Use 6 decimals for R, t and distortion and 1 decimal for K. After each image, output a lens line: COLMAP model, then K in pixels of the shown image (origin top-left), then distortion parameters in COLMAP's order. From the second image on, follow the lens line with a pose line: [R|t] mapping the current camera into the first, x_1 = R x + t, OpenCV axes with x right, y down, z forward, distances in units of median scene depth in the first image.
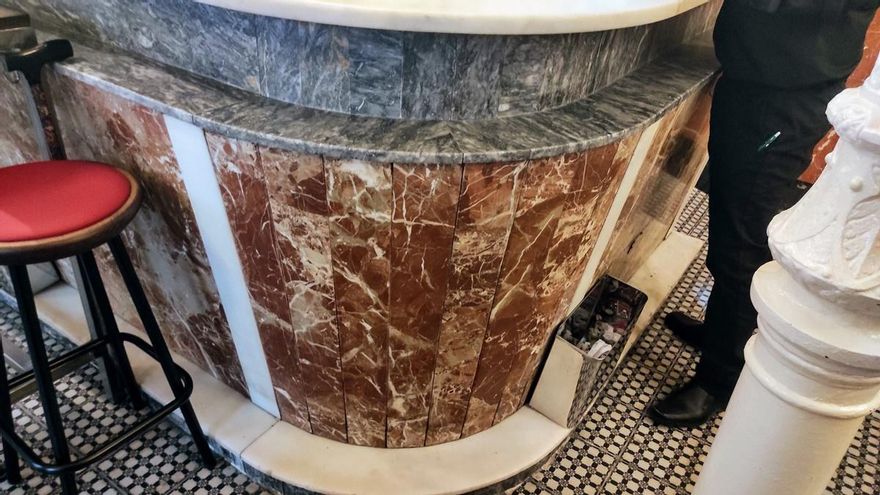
lens RADIAL K [[667.0, 0, 440.6], [0, 667.0, 251.6], [0, 0, 1]] dist [0.065763, -0.012933]
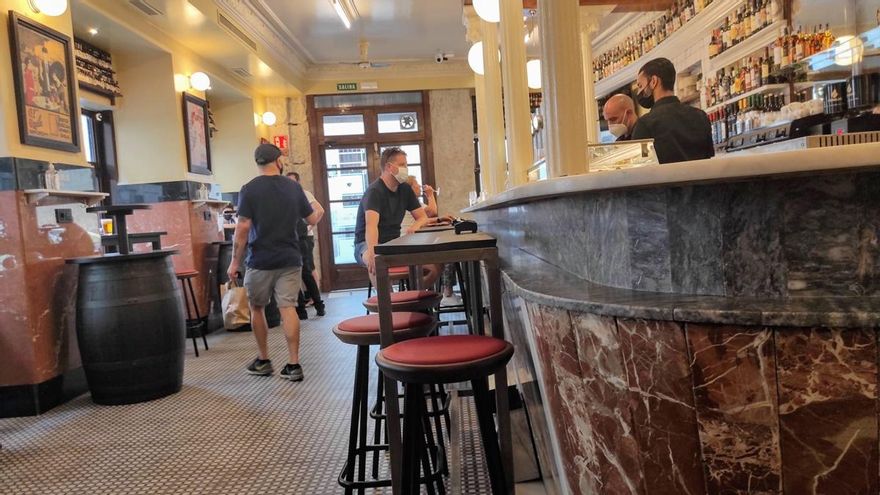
lens RADIAL K [[667.0, 0, 438.6], [0, 667.0, 247.5], [0, 0, 1]] dist [0.065763, -0.012933]
pose [[0.541616, -0.067306, -0.837927, 0.583307], [-0.339623, 0.894297, -0.291357, 0.141459], [0.768966, 0.442383, 0.461507, 0.269409]]
